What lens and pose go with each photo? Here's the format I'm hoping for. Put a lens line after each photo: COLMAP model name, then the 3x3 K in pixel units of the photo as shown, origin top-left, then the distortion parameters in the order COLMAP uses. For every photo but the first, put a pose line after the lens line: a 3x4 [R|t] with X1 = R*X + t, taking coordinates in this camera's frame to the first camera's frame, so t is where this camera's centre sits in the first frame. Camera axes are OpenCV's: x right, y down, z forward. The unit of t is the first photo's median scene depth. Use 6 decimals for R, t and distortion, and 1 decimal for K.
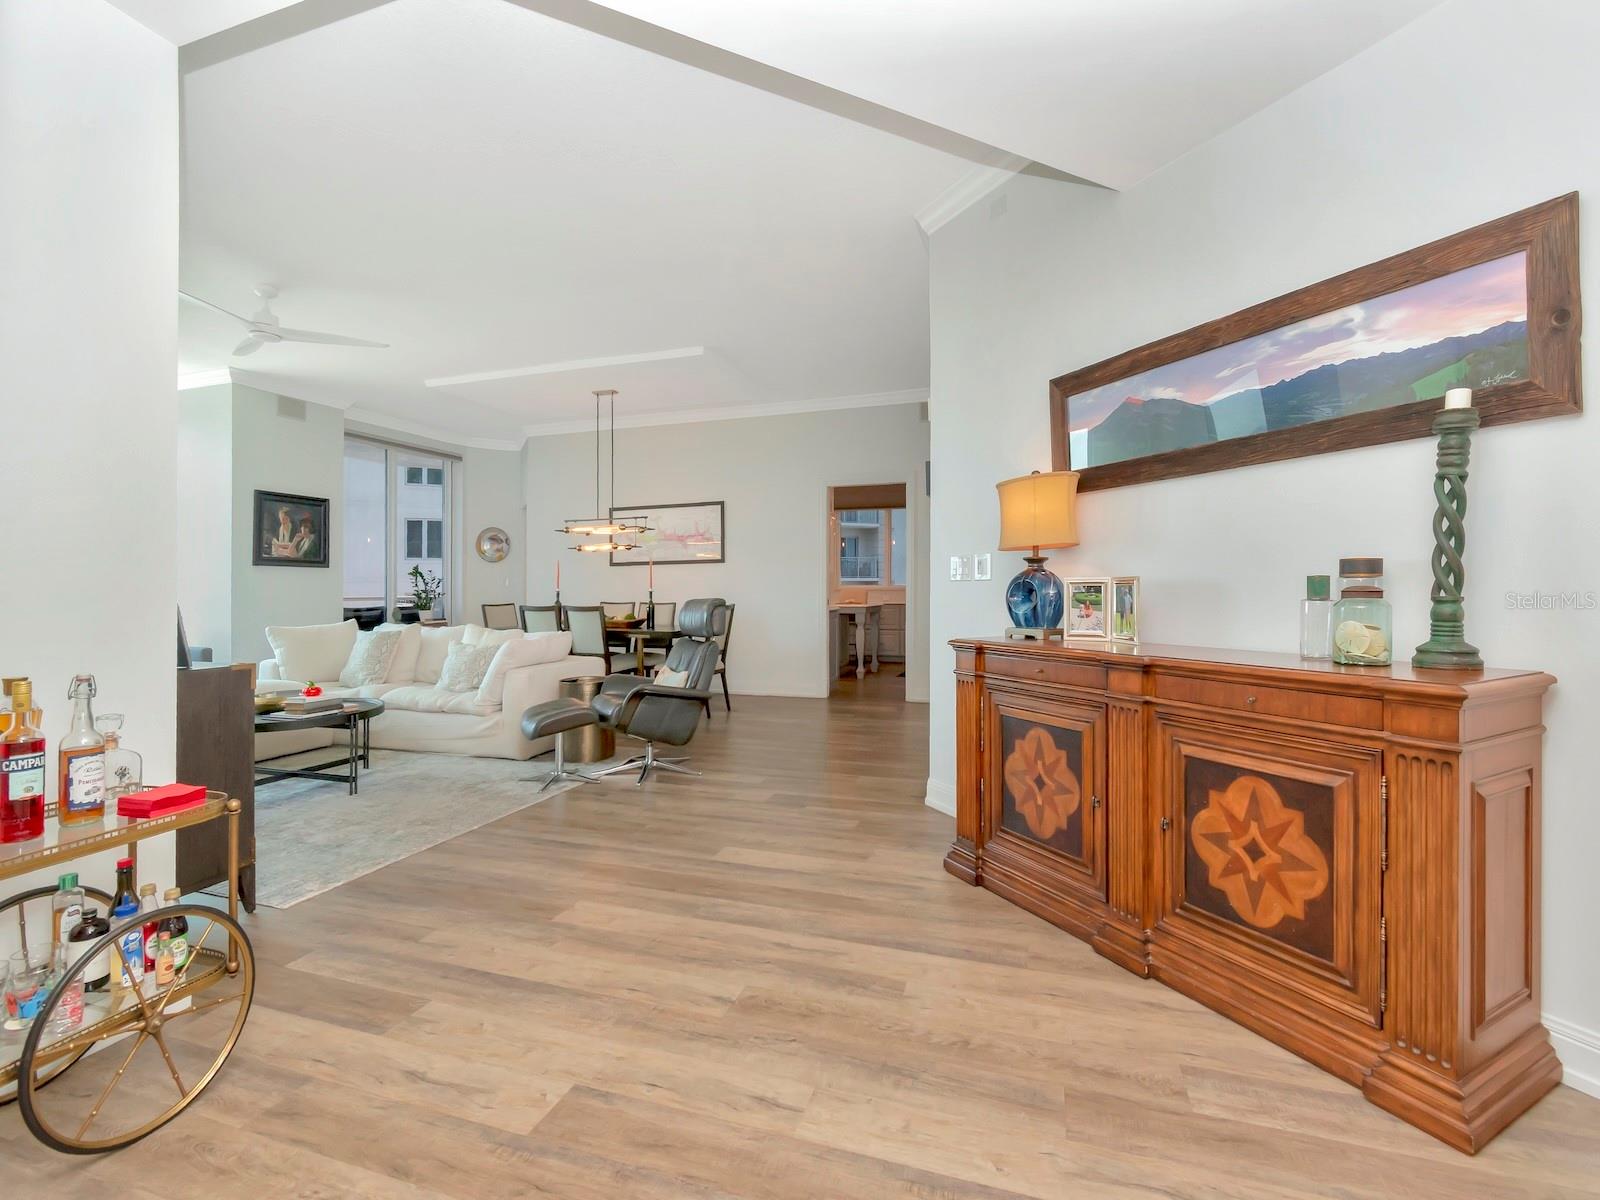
lens RADIAL K [[720.1, 0, 814.8], [0, 720.1, 593.4], [0, 0, 1]] dist [0.006902, -0.000294]
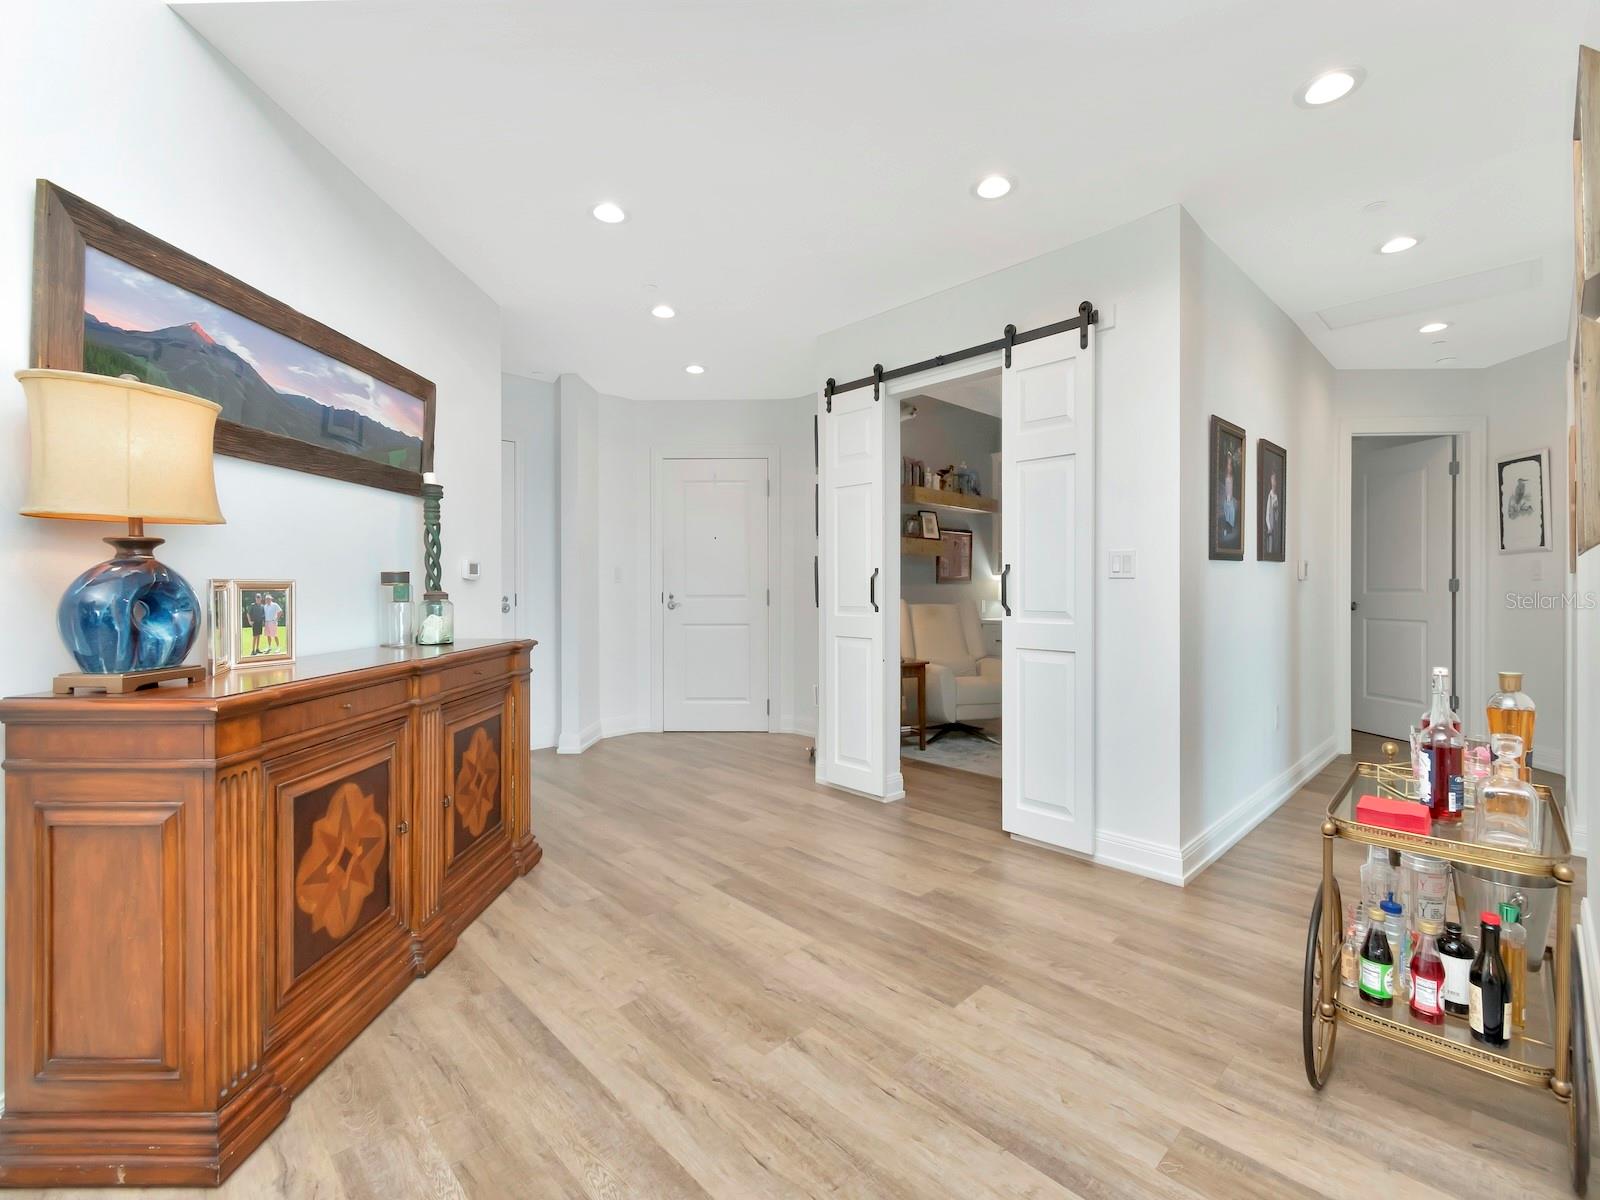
lens RADIAL K [[720.1, 0, 816.7], [0, 720.1, 591.1], [0, 0, 1]] dist [0.006902, -0.000294]
pose [[-0.888105, 0.004718, 0.459616, -0.215334], [0.009628, 0.999919, 0.008339, -0.005400], [-0.459539, 0.011831, -0.888079, 0.679703]]
